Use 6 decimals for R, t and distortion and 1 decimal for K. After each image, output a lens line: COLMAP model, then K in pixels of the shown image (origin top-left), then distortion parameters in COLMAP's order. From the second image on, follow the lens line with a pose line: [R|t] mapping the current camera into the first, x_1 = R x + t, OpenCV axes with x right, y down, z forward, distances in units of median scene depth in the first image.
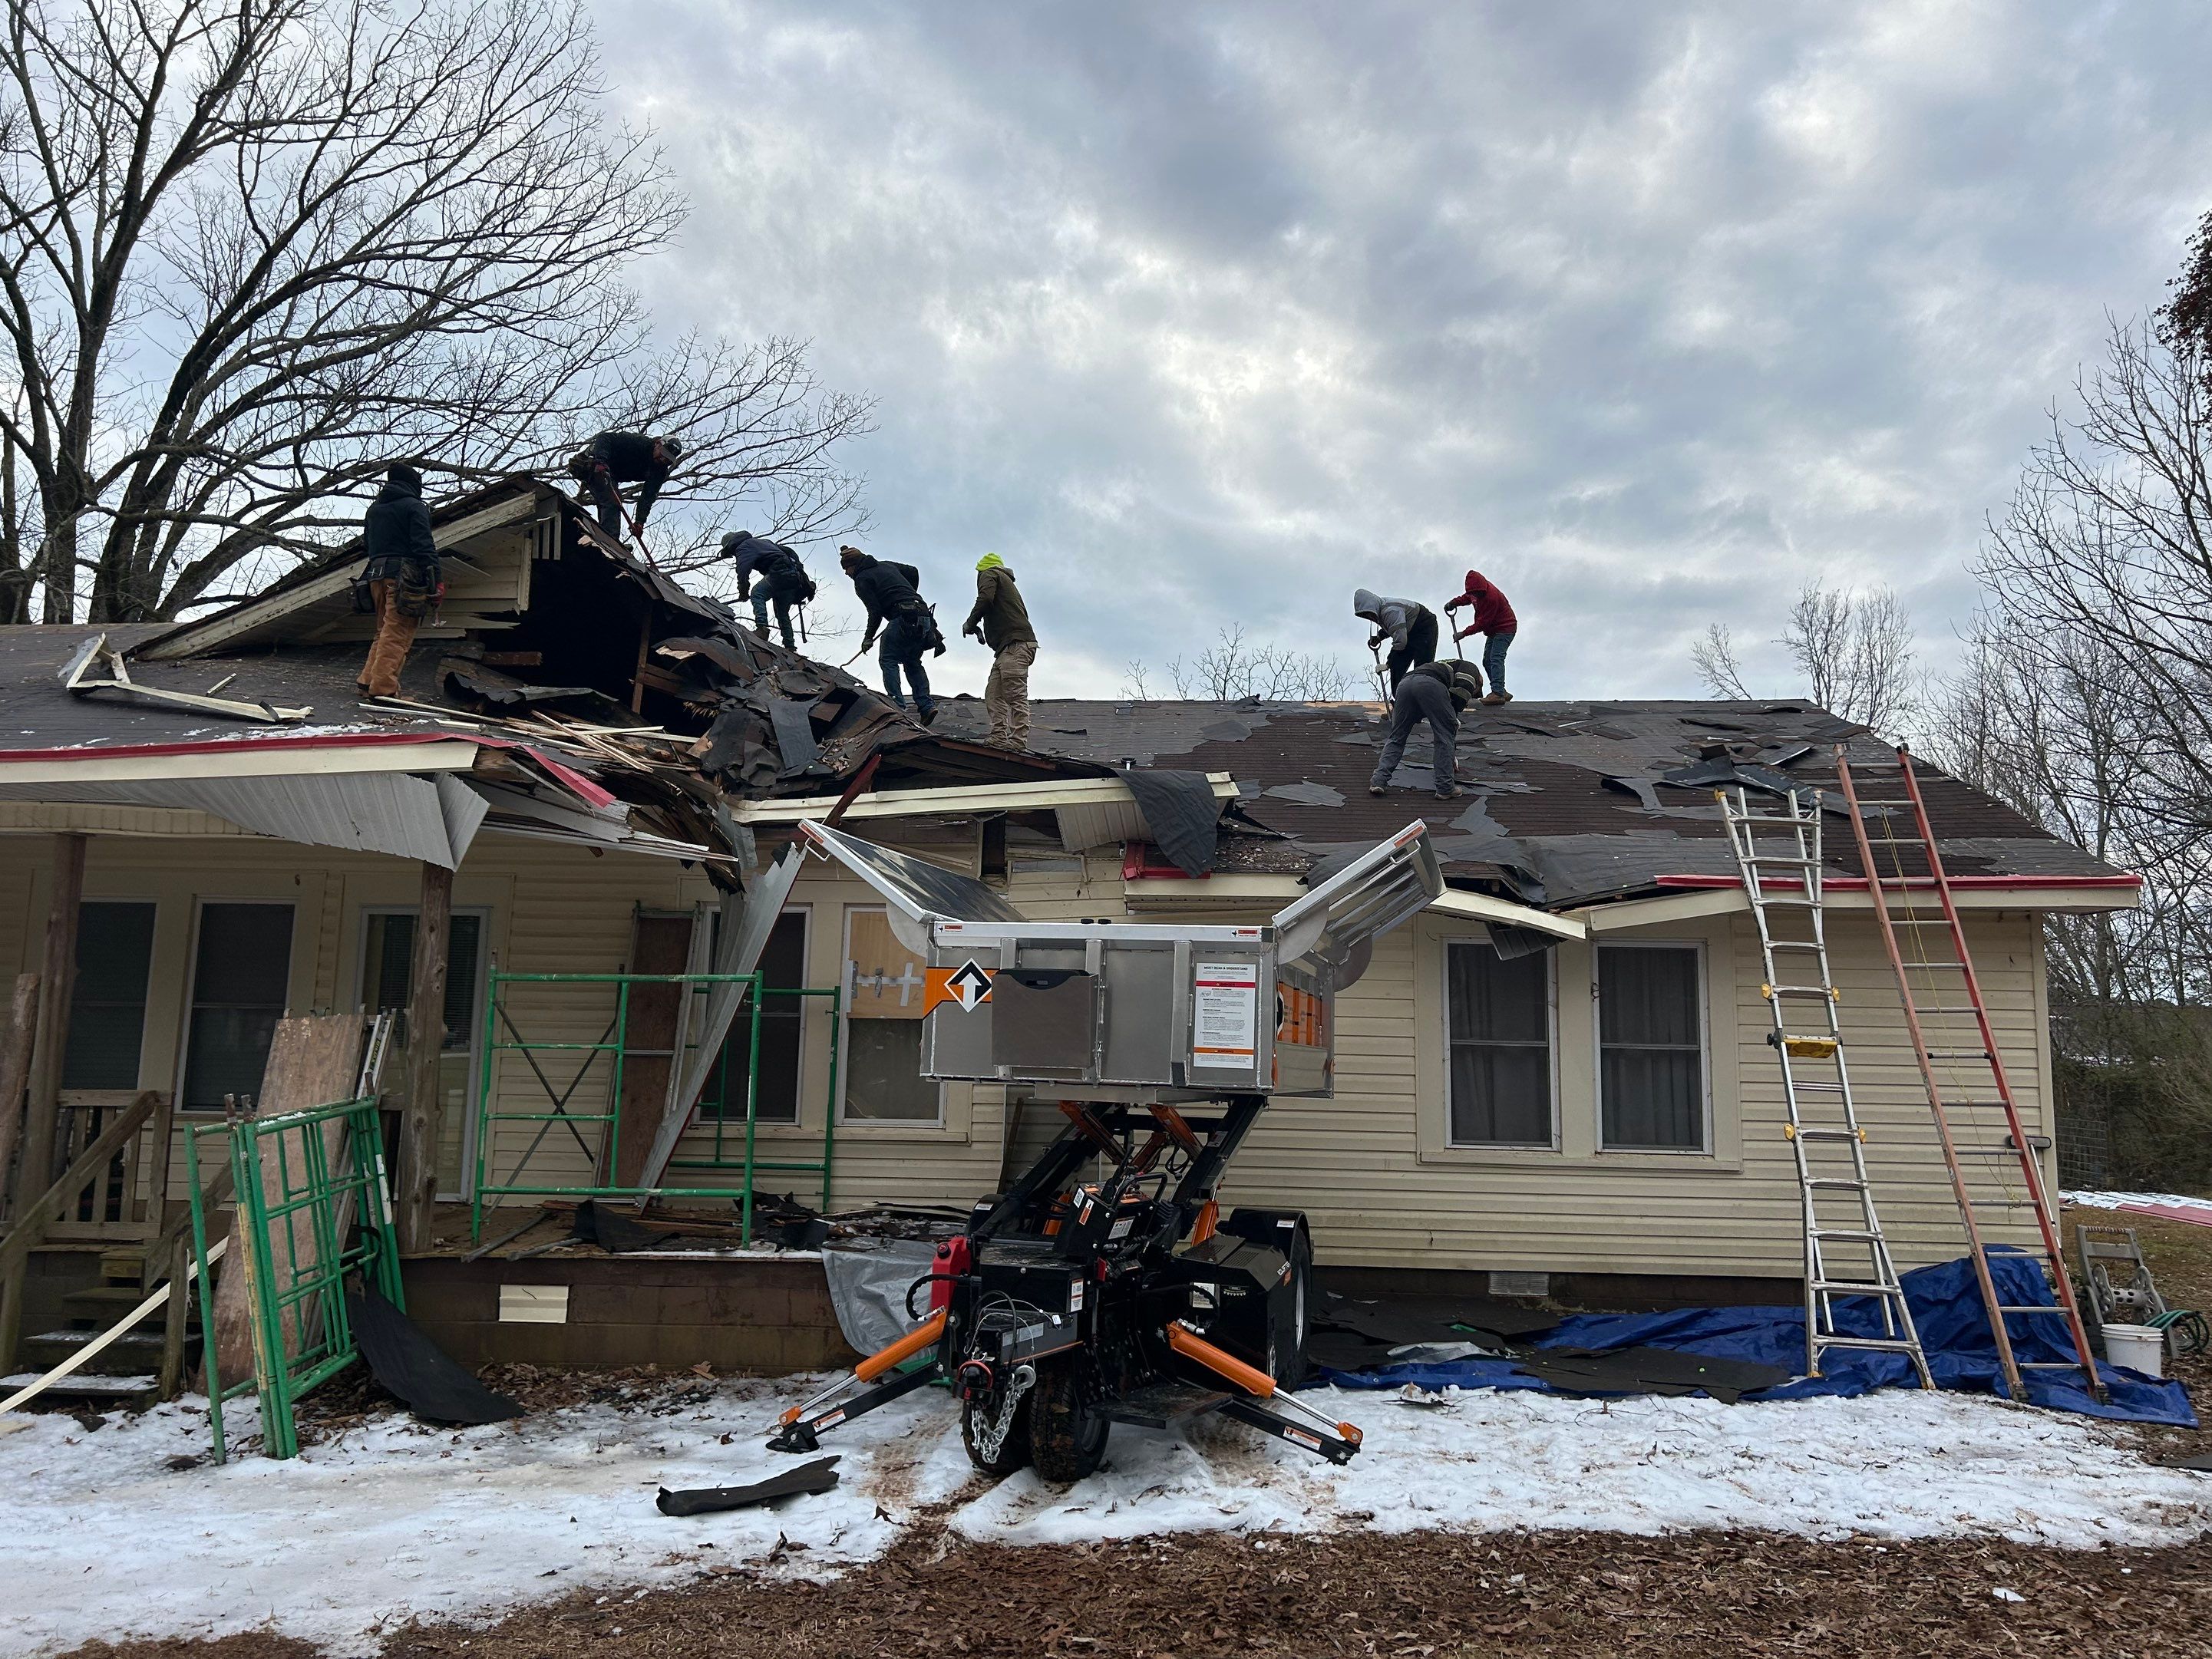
lens RADIAL K [[1610.6, 0, 1119.5], [0, 1610.6, 814.6], [0, 0, 1]] dist [0.024088, -0.033503]
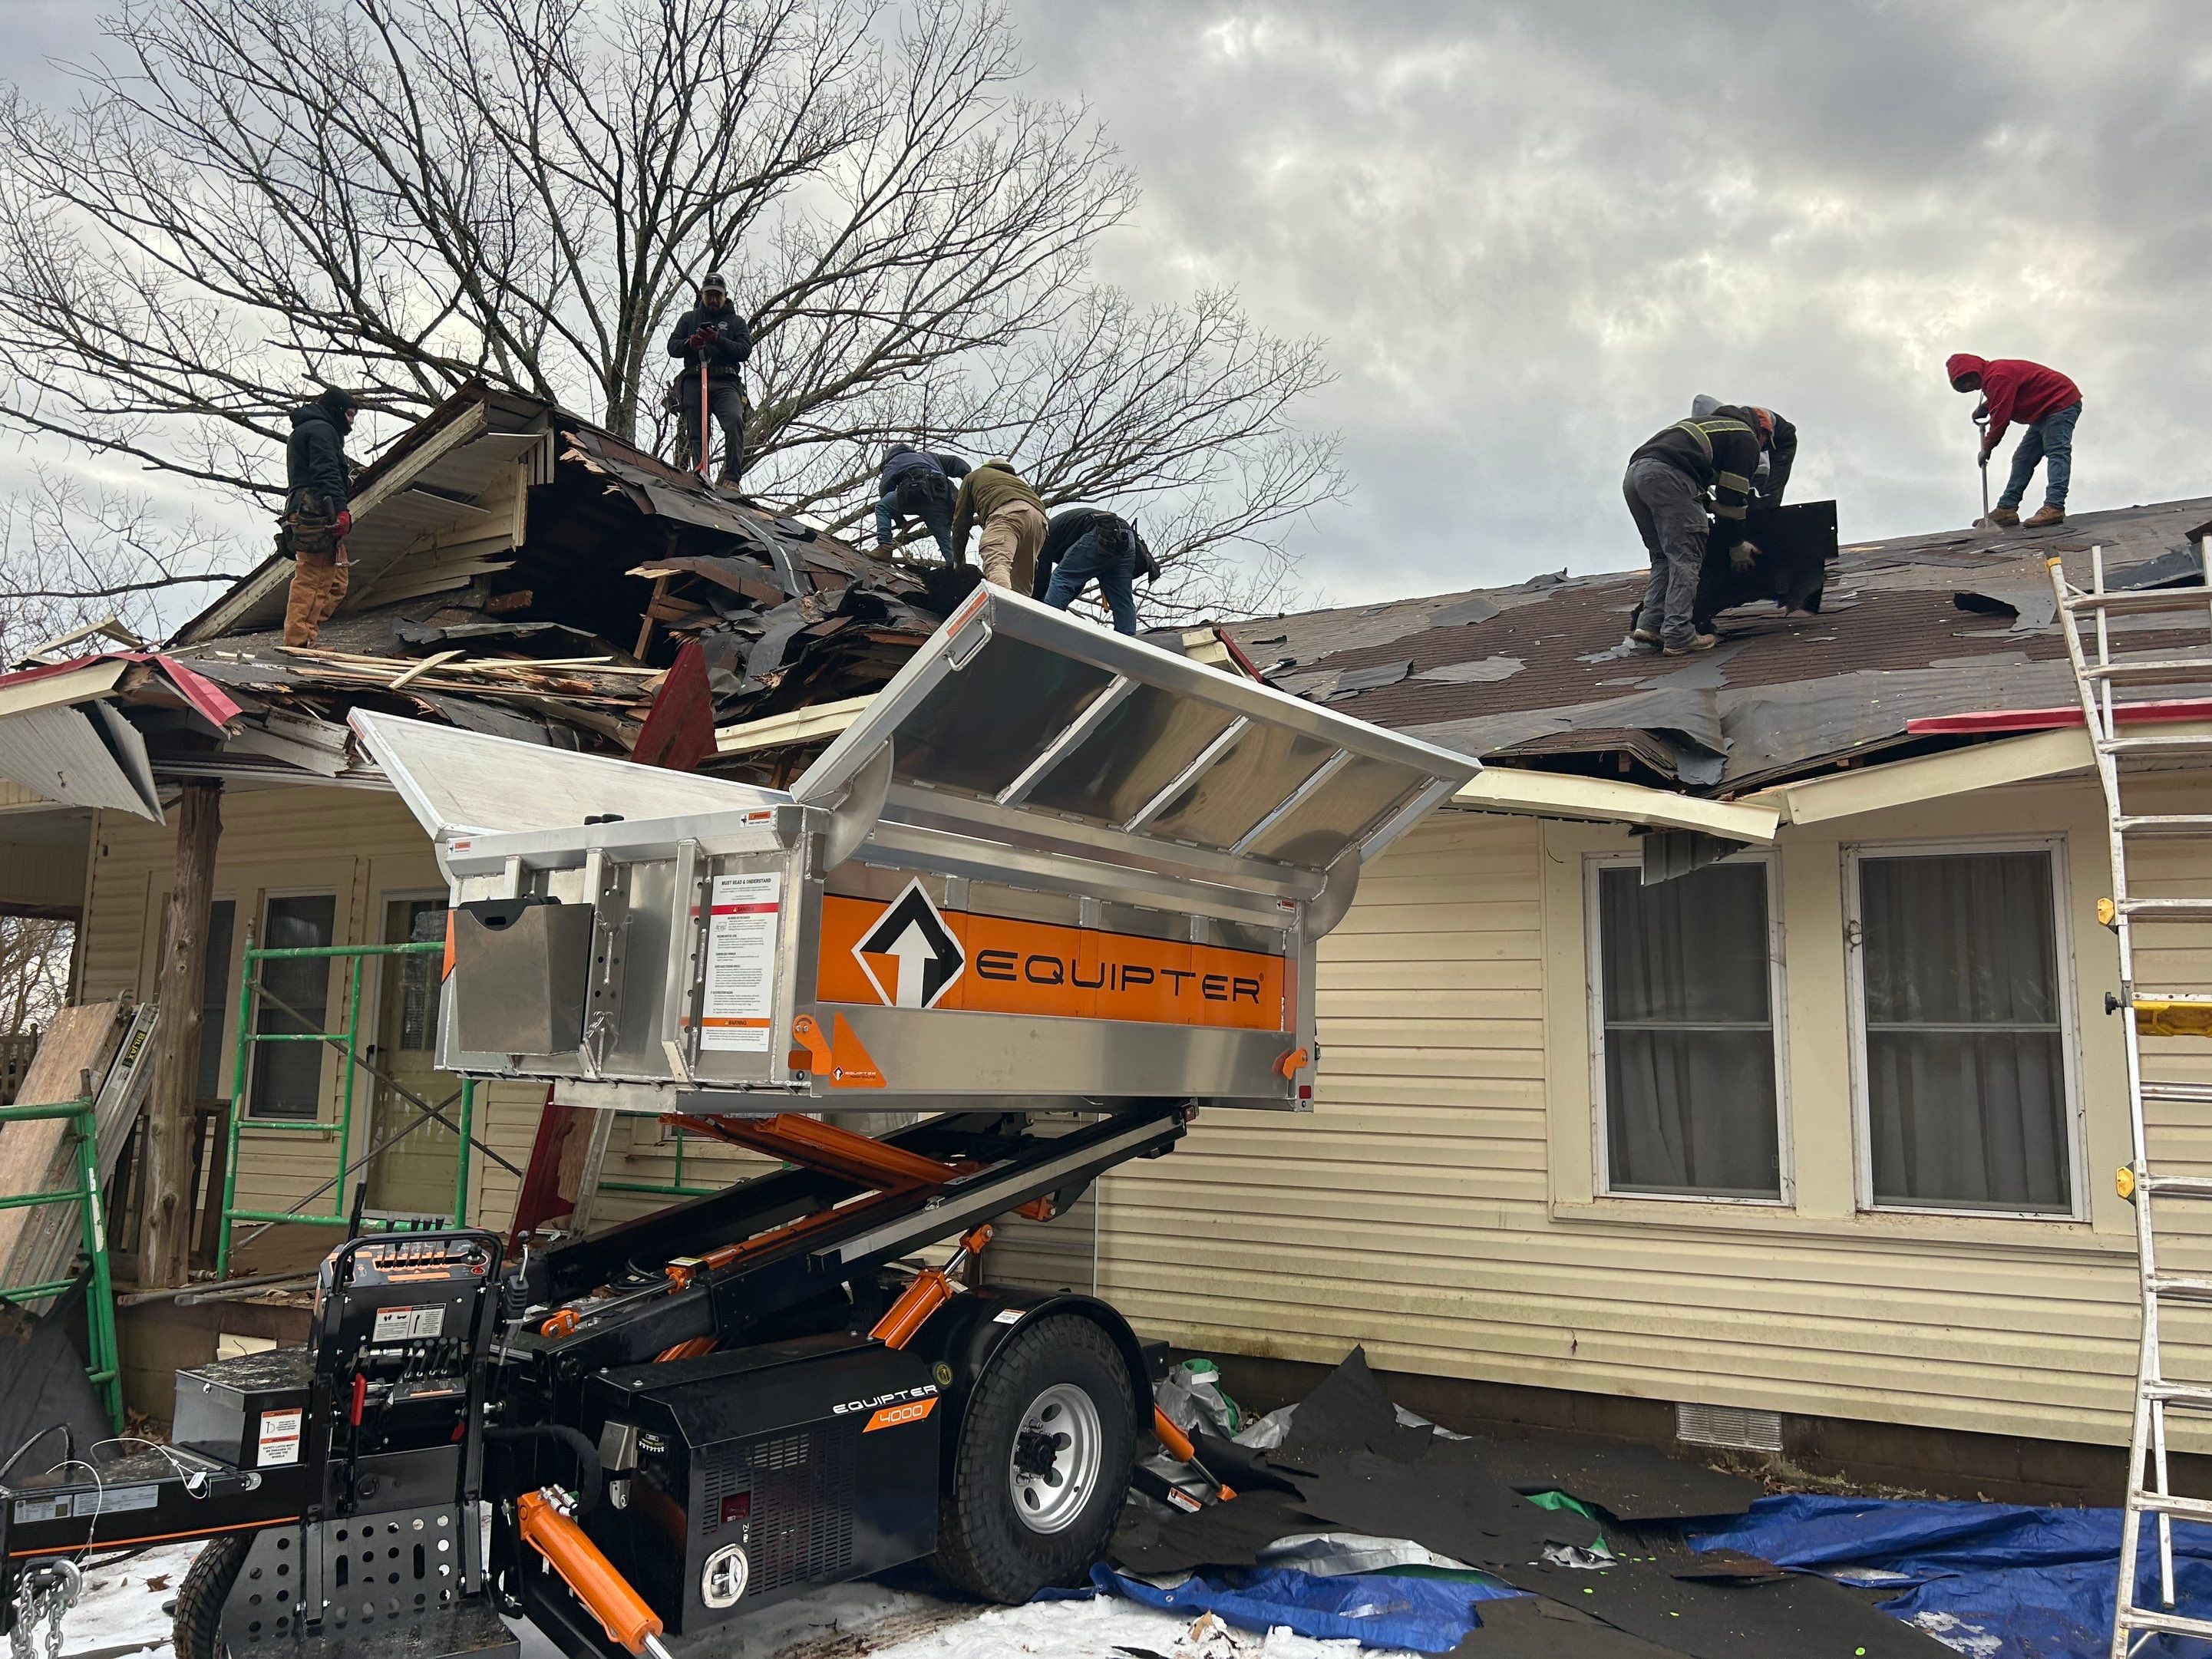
lens RADIAL K [[1610.6, 0, 1117.7], [0, 1610.6, 849.1], [0, 0, 1]] dist [0.024088, -0.033503]
pose [[0.913461, -0.057656, -0.402821, 0.289140], [0.060553, 0.998150, -0.005552, 0.065520], [0.402396, -0.019321, 0.915262, 0.359269]]
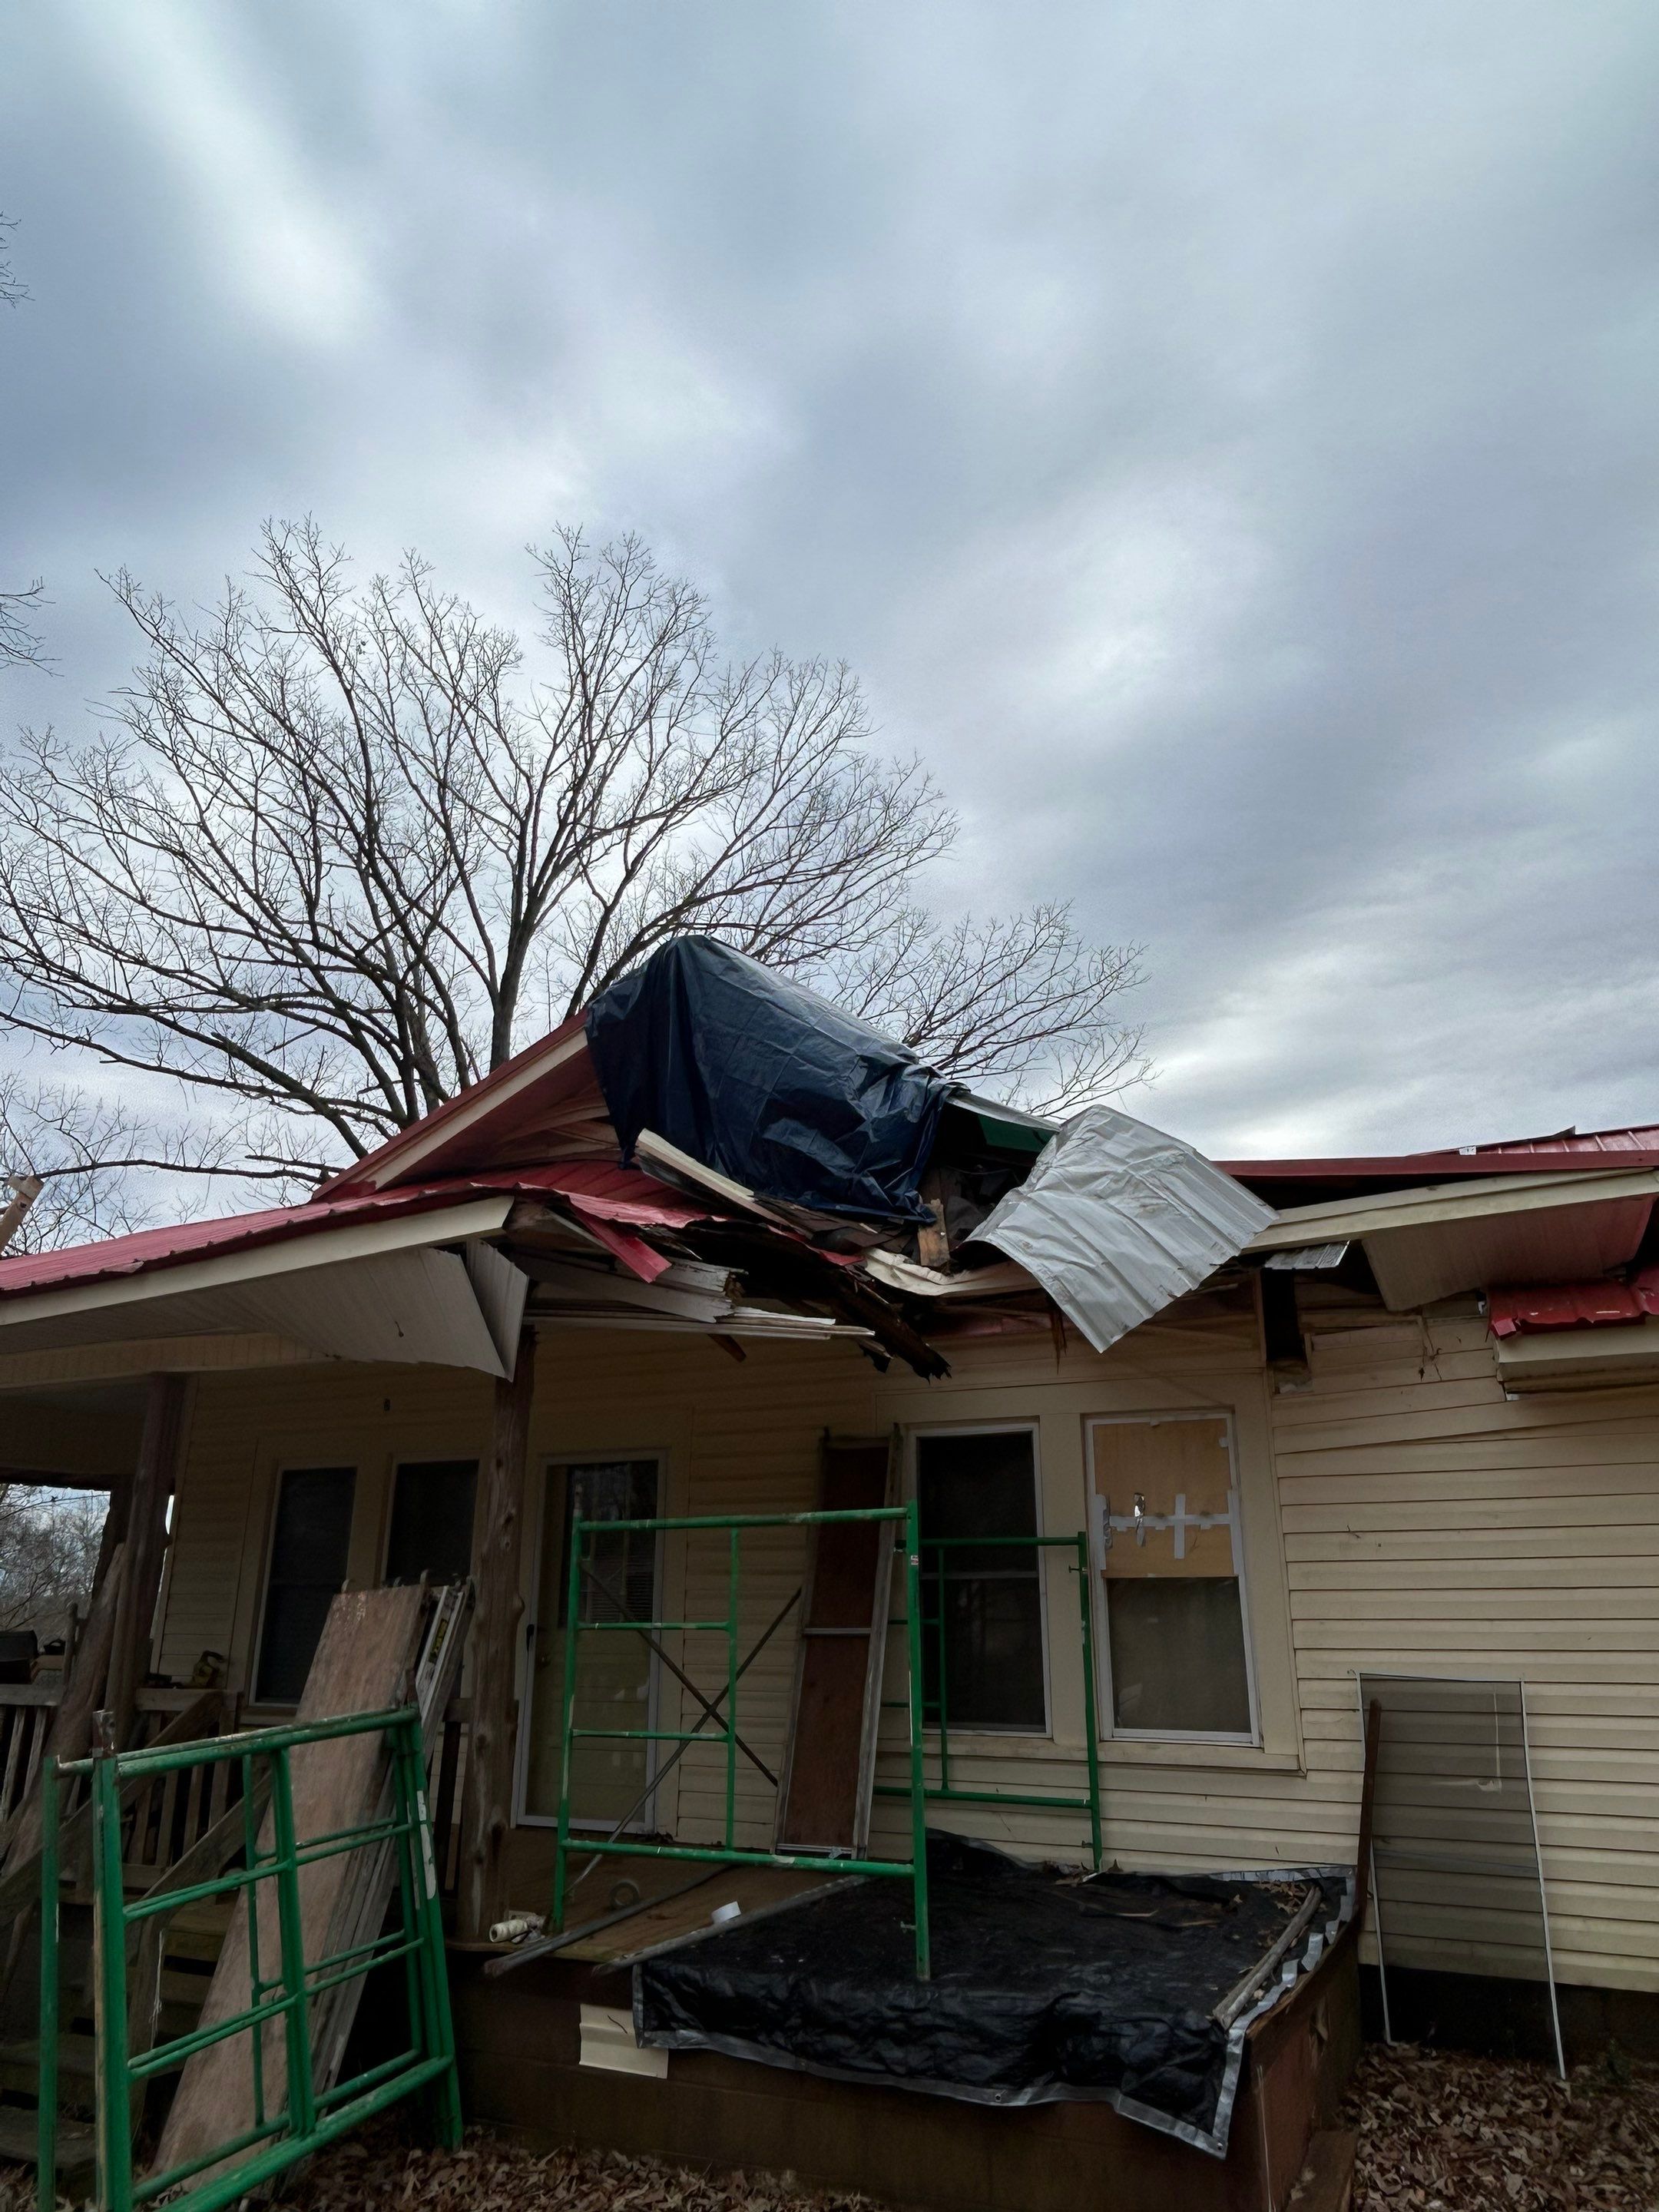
lens RADIAL K [[1433.5, 0, 854.8], [0, 1433.5, 1101.0], [0, 0, 1]] dist [-0.000020, -0.015490]
pose [[0.919672, -0.147848, -0.363790, -0.008409], [0.071465, 0.973960, -0.215163, 0.051033], [0.386129, 0.171882, 0.906290, 0.358996]]
